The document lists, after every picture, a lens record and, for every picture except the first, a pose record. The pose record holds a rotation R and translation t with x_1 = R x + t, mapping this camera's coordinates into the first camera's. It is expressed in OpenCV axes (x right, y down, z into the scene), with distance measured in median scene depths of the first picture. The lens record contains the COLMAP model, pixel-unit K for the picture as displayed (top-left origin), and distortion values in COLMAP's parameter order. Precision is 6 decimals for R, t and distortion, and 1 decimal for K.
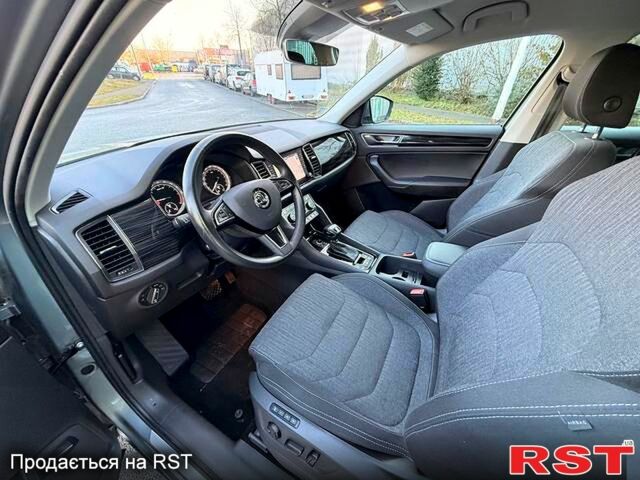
lens RADIAL K [[259.0, 0, 321.6], [0, 259.0, 244.4], [0, 0, 1]] dist [0.002327, -0.000074]
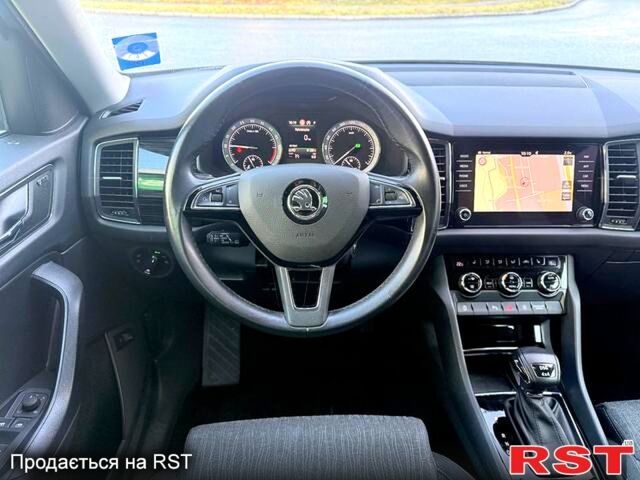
lens RADIAL K [[462.1, 0, 320.9], [0, 462.1, 237.6], [0, 0, 1]] dist [0.023488, -0.019065]
pose [[0.520053, 0.432708, -0.736416, 0.259195], [-0.474255, 0.863348, 0.172375, -0.157987], [0.710371, 0.259605, 0.654200, 0.258138]]
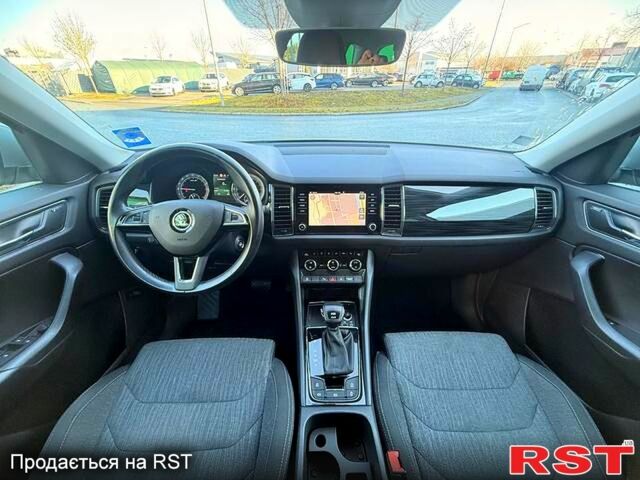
lens RADIAL K [[259.0, 0, 320.4], [0, 259.0, 240.5], [0, 0, 1]] dist [0.002327, -0.000074]
pose [[0.483658, 0.443675, -0.754472, 0.394265], [-0.468411, 0.859378, 0.205089, -0.293235], [0.739369, 0.254210, 0.623467, 0.455644]]
